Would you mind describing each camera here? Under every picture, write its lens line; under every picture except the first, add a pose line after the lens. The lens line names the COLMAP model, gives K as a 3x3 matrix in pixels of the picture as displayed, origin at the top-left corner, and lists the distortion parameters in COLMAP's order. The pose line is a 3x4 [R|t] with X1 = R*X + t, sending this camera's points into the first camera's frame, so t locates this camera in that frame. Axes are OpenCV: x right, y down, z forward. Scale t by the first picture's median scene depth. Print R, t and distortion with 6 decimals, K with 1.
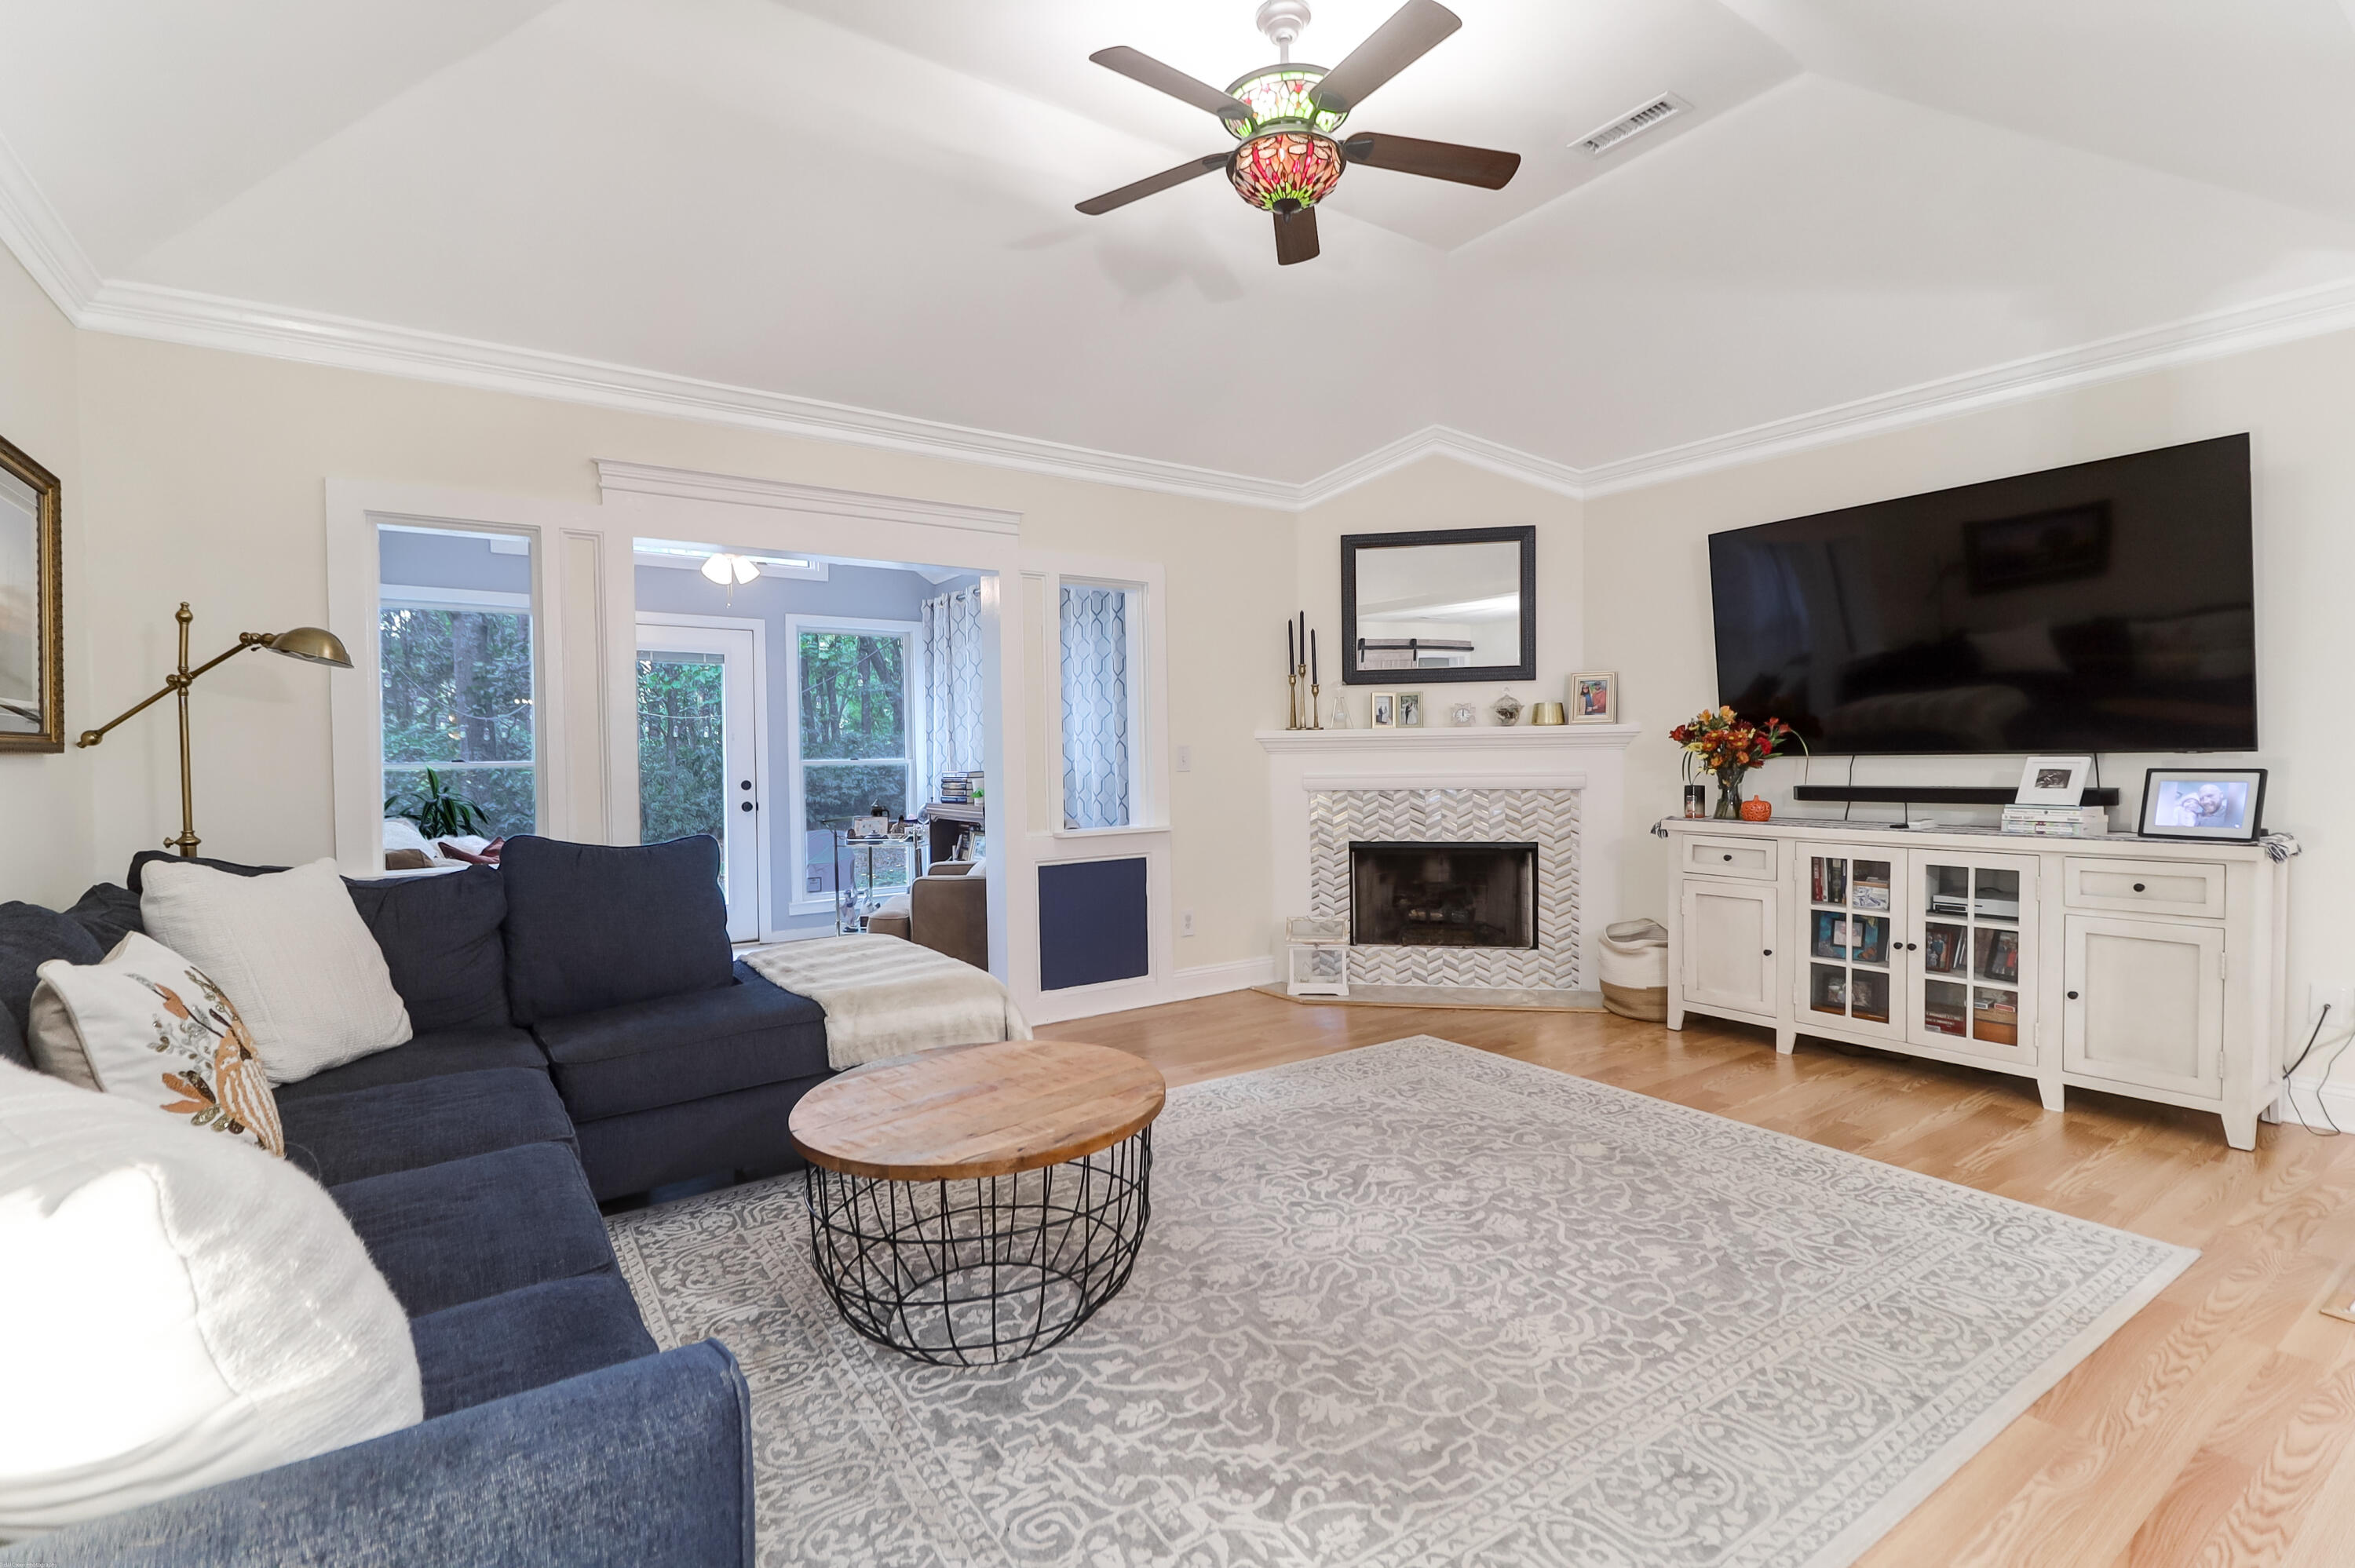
lens RADIAL K [[1085.2, 0, 1176.0], [0, 1085.2, 783.4], [0, 0, 1]] dist [0.002390, -0.006333]
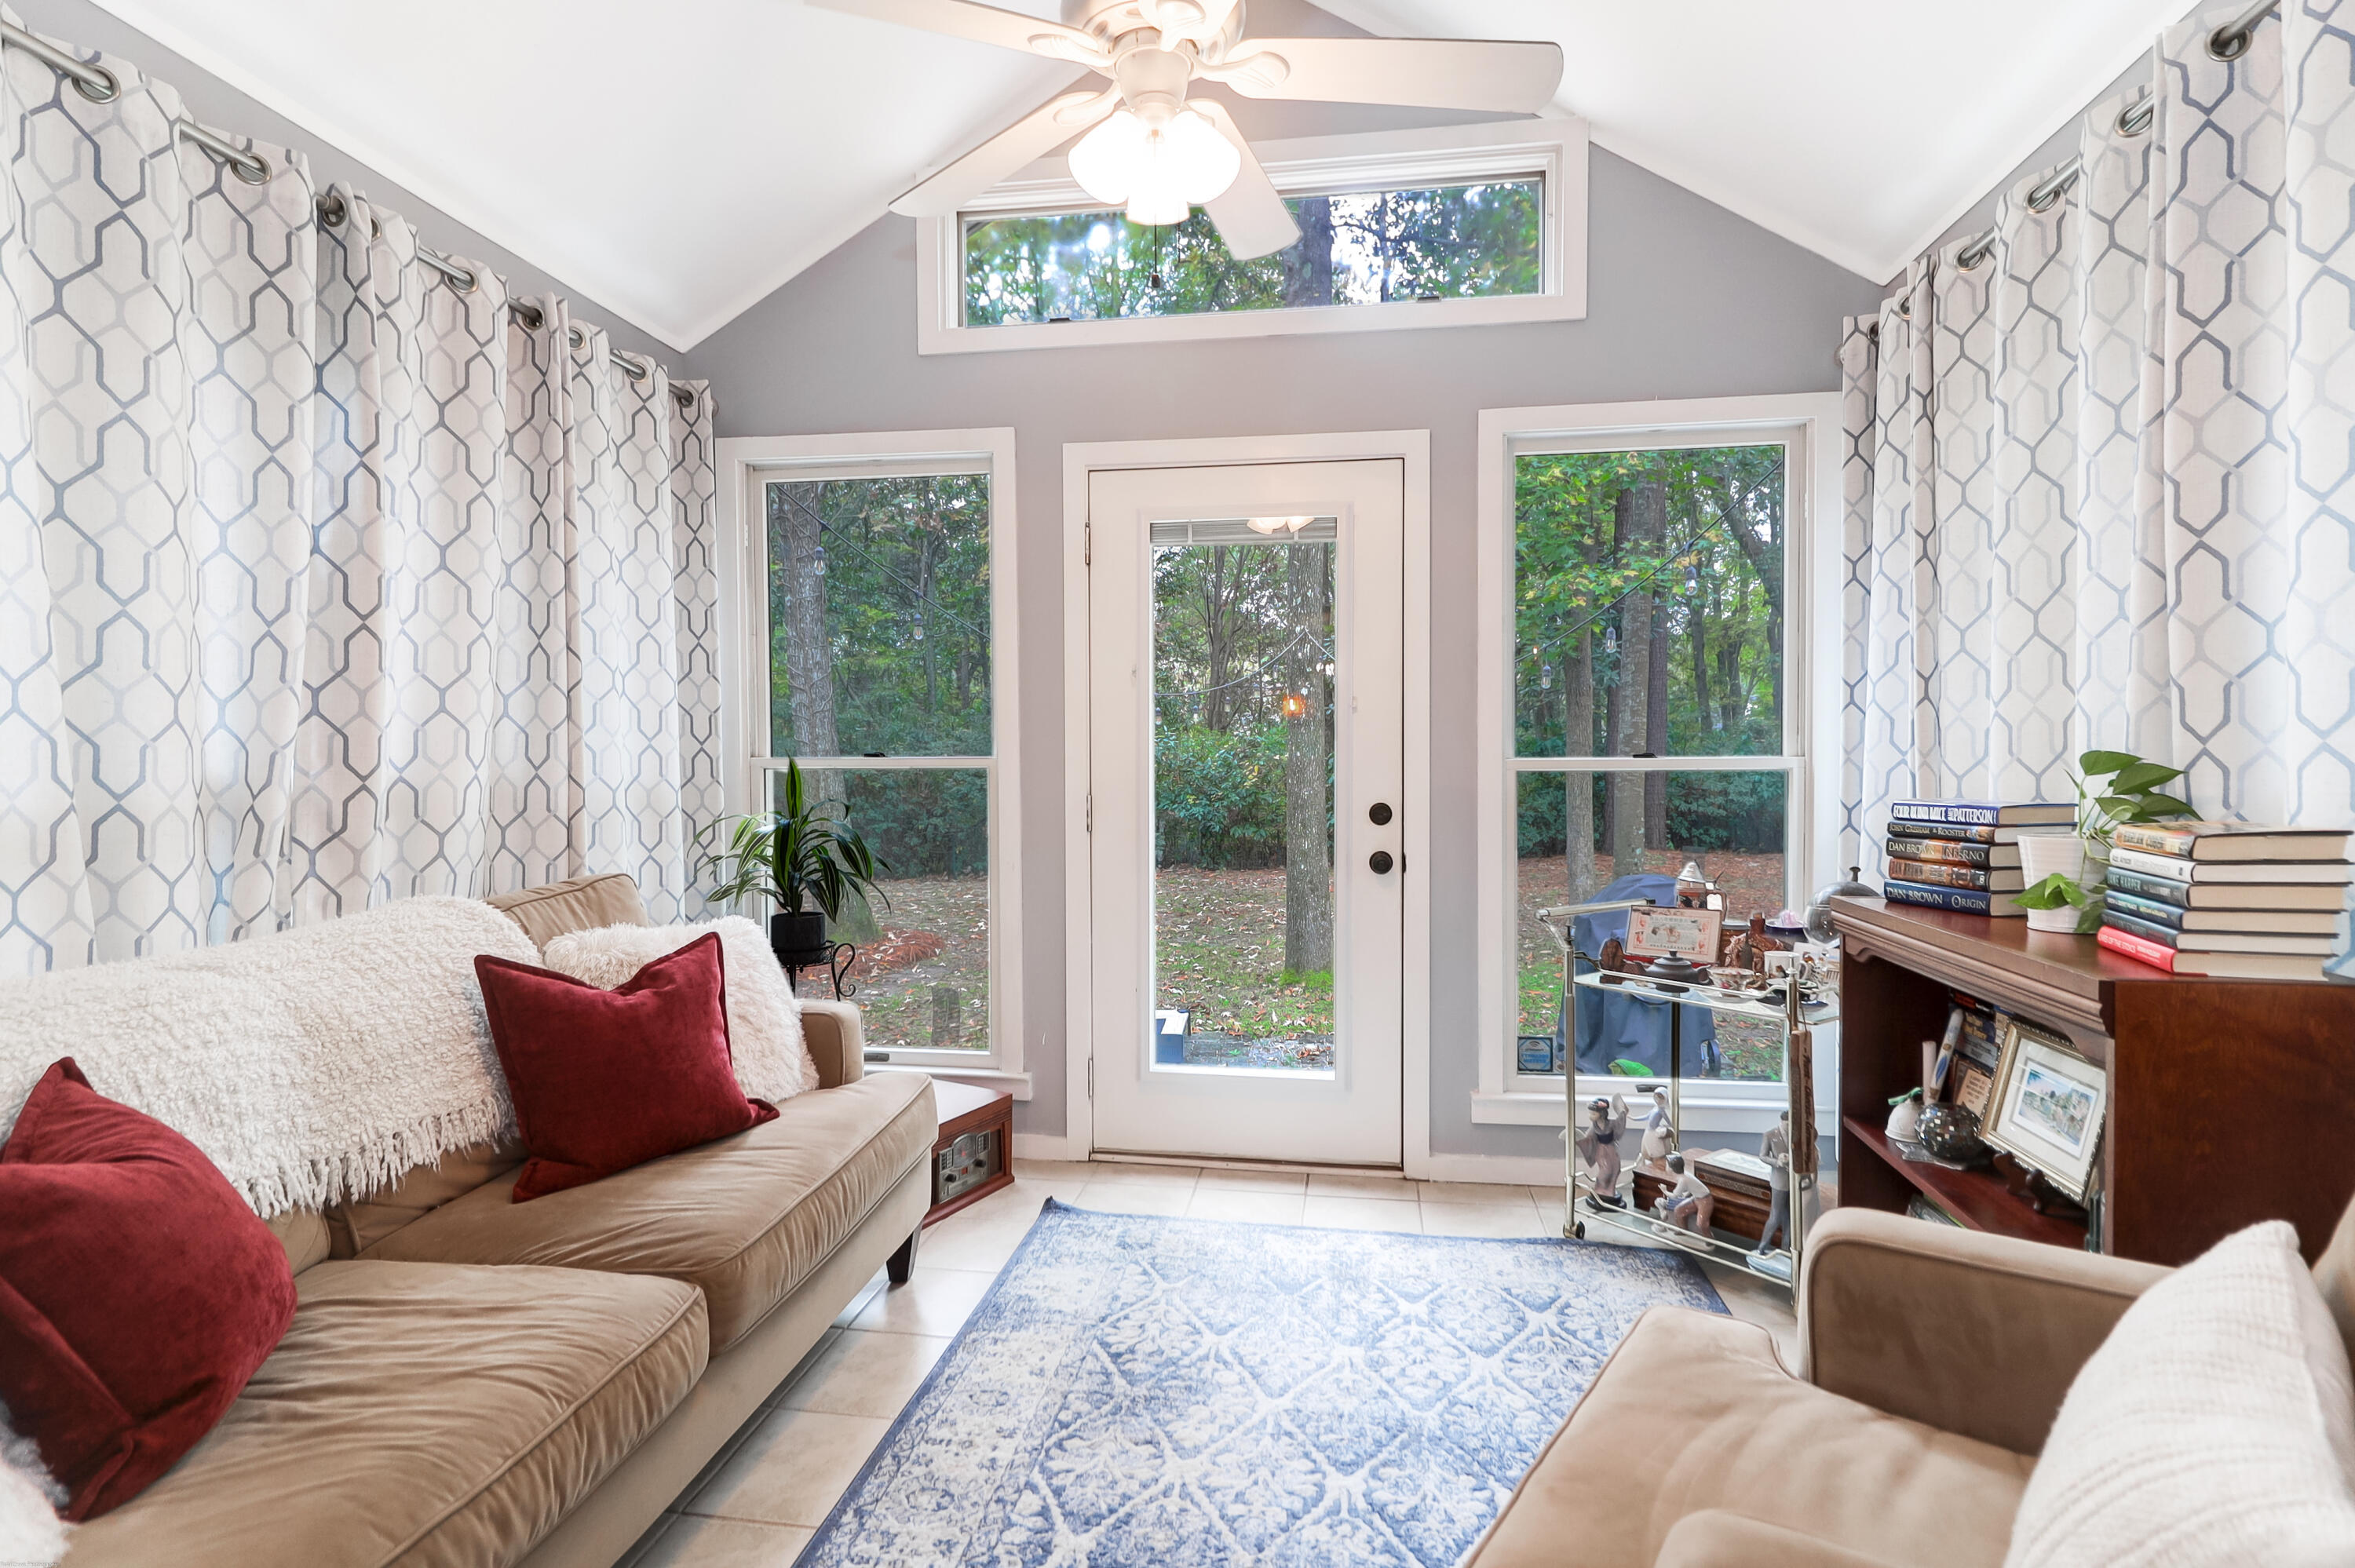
lens RADIAL K [[1172.4, 0, 1182.1], [0, 1172.4, 787.2], [0, 0, 1]] dist [0.003486, 0.000032]
pose [[0.729505, 0.026842, -0.683448, -0.126713], [-0.021768, 0.999635, 0.016024, -0.014816], [0.683629, 0.003188, 0.729823, 0.581830]]
